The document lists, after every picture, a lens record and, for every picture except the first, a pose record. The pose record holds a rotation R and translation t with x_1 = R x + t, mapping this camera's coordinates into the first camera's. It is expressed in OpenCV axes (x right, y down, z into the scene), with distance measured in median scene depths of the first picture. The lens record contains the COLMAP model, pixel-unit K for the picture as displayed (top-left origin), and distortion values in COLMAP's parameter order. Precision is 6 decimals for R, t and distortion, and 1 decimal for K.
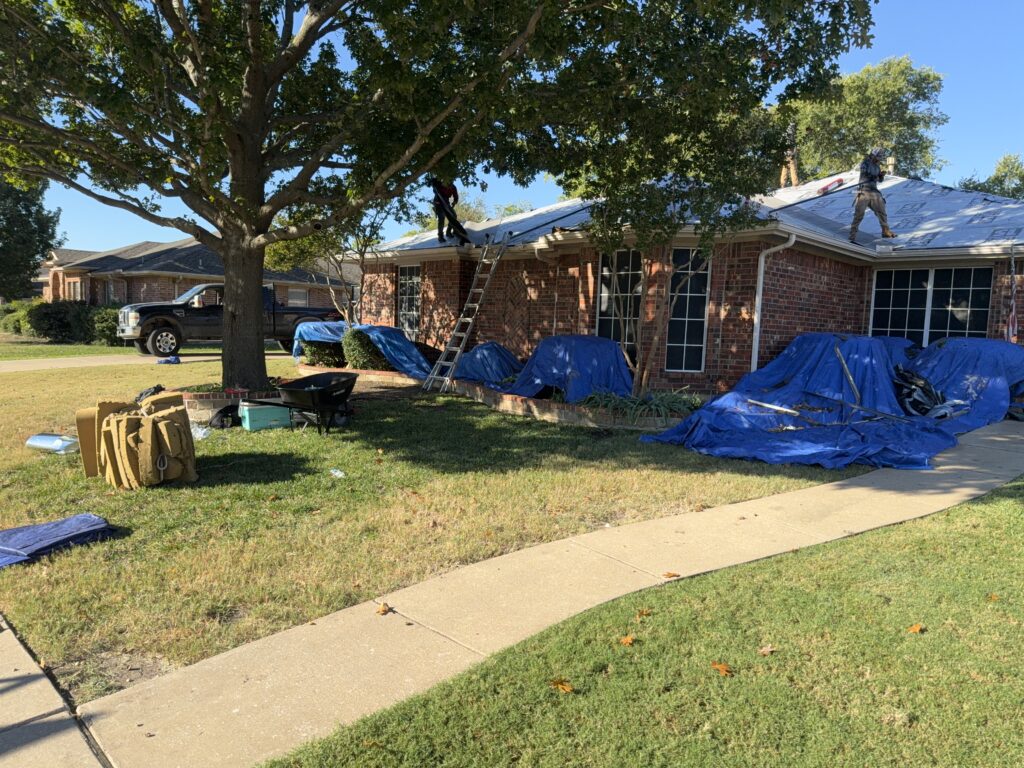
lens RADIAL K [[720.3, 0, 512.0], [0, 720.3, 384.0], [0, 0, 1]] dist [0.123691, -0.170409]
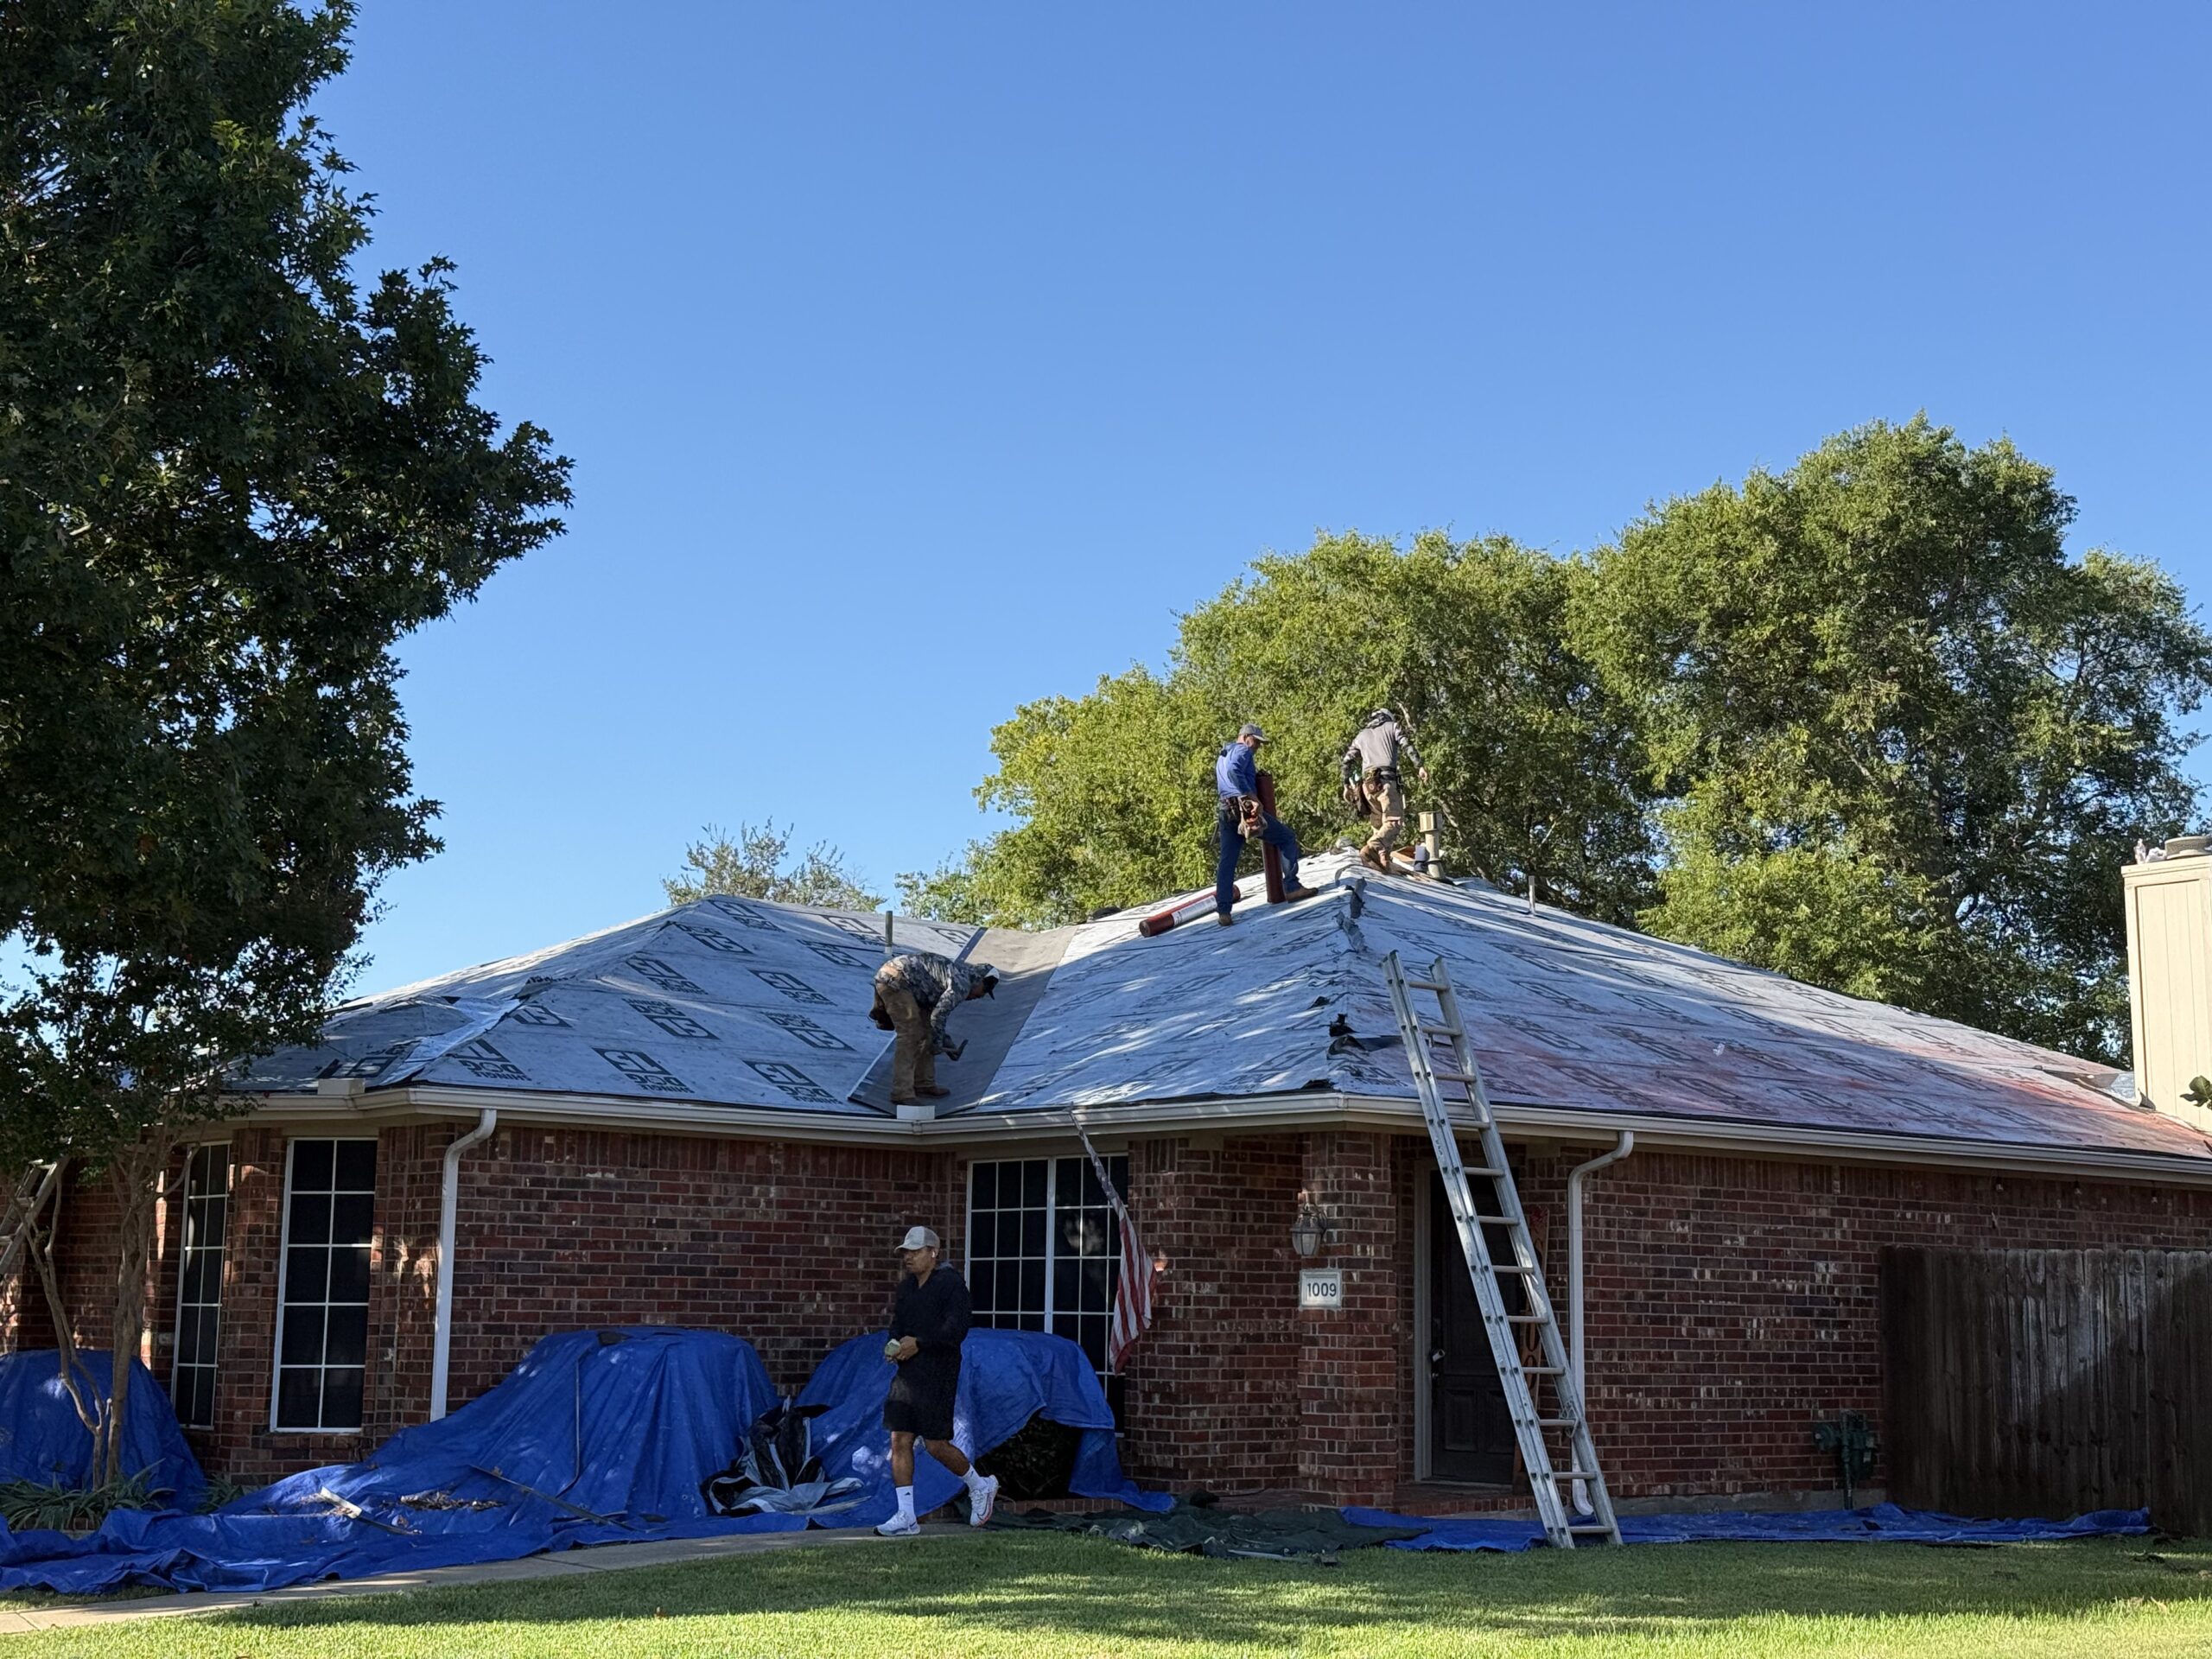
lens RADIAL K [[3092.1, 0, 1119.3], [0, 3092.1, 824.1], [0, 0, 1]] dist [0.130388, 0.038102]
pose [[0.995413, -0.037369, -0.088070, 0.868336], [0.016032, 0.972698, -0.231522, 0.068046], [0.094317, 0.229048, 0.968835, -0.789332]]
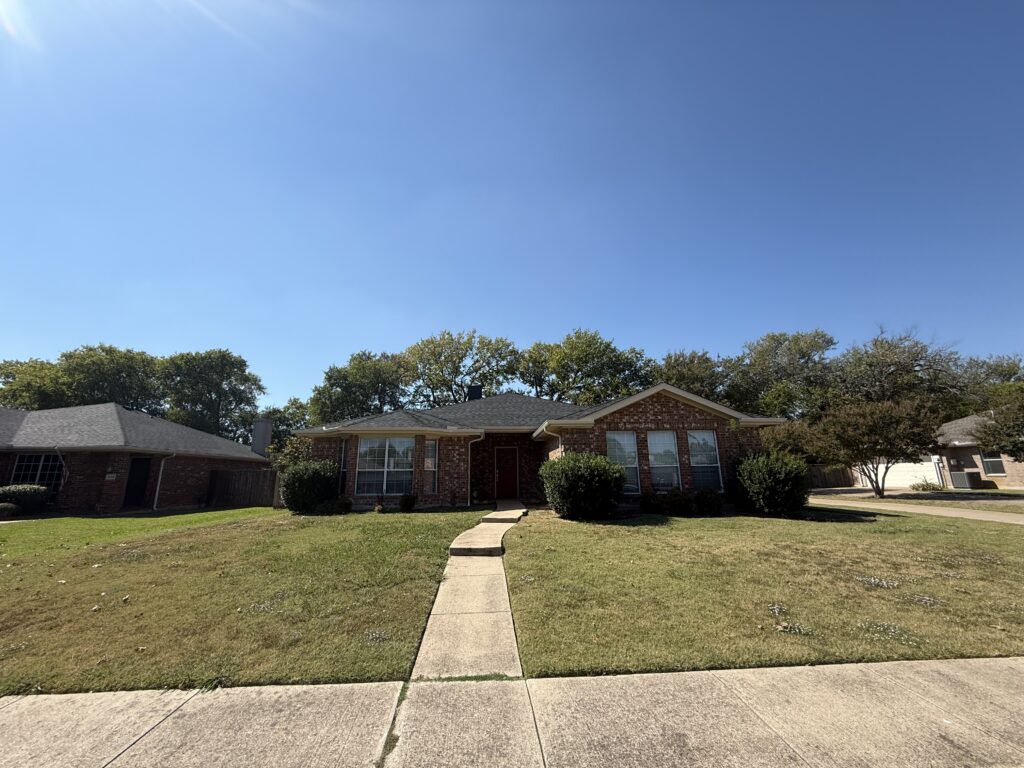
lens RADIAL K [[408.6, 0, 513.4], [0, 408.6, 394.9], [0, 0, 1]] dist [-0.001005, -0.000213]
pose [[0.681093, 0.109284, 0.723995, 0.712997], [0.086560, 0.969847, -0.227826, 0.088971], [-0.727062, 0.217840, 0.651097, -1.047751]]
